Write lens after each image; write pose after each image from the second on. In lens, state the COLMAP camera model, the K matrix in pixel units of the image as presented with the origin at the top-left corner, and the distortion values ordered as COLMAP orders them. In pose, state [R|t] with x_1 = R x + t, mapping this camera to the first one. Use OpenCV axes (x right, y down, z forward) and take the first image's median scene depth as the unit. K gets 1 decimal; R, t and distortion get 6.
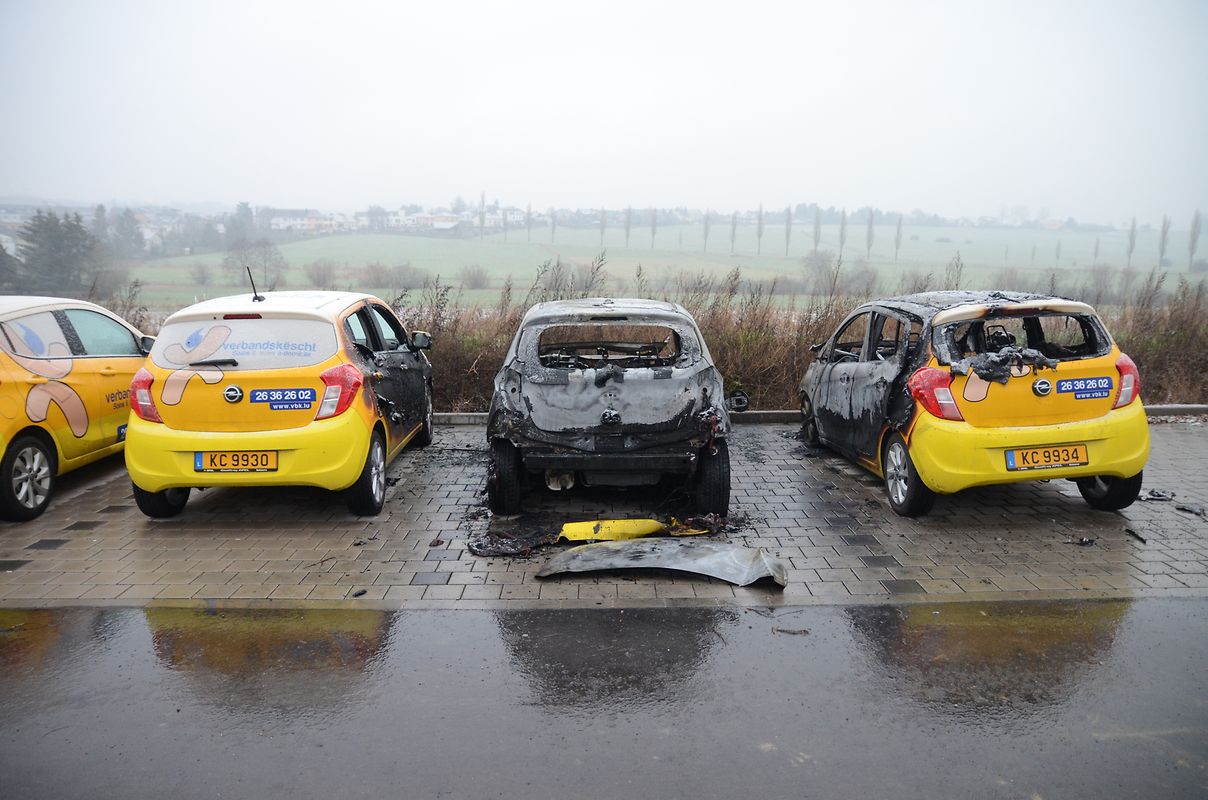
lens RADIAL K [[907.7, 0, 597.3], [0, 907.7, 403.4], [0, 0, 1]] dist [-0.115535, 0.121107]
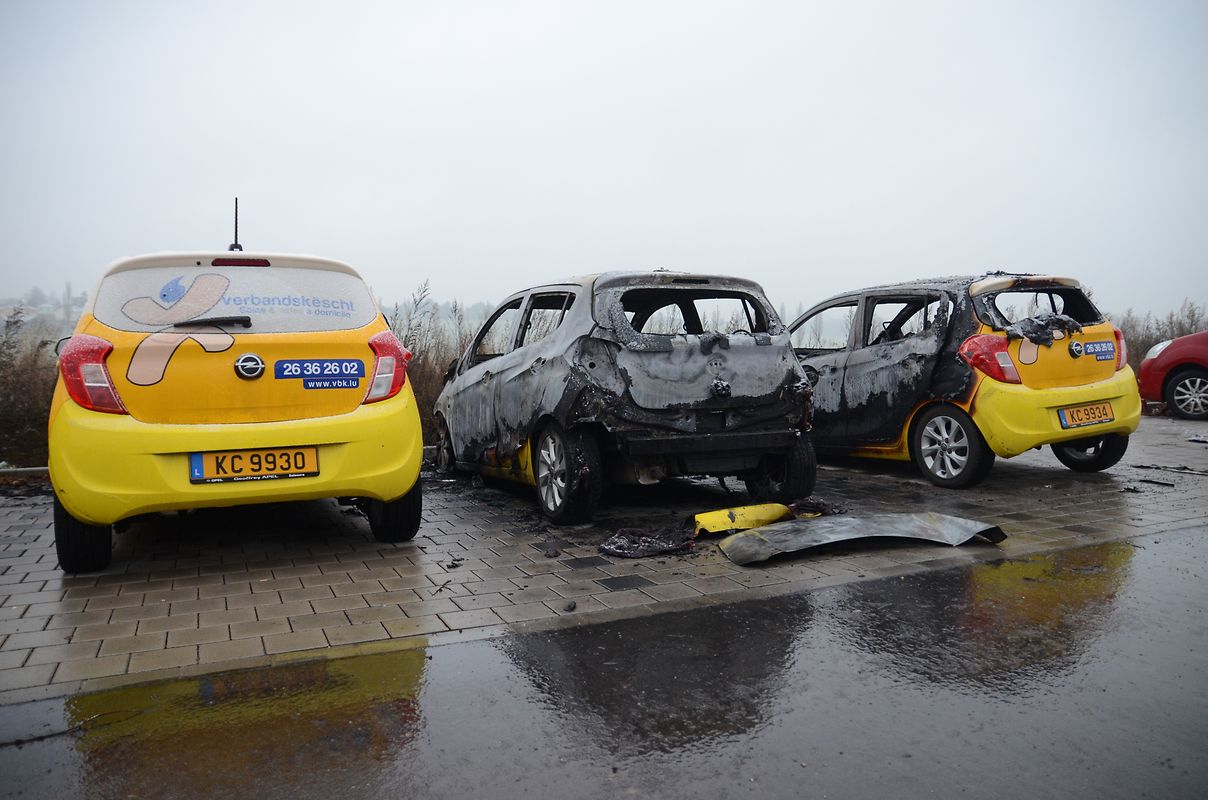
lens RADIAL K [[907.7, 0, 605.3], [0, 907.7, 405.1], [0, 0, 1]] dist [-0.121891, 0.117983]
pose [[0.911644, -0.030045, 0.409881, -0.434210], [0.071559, 0.993694, -0.086321, 0.096210], [-0.404703, 0.108025, 0.908045, 0.267421]]
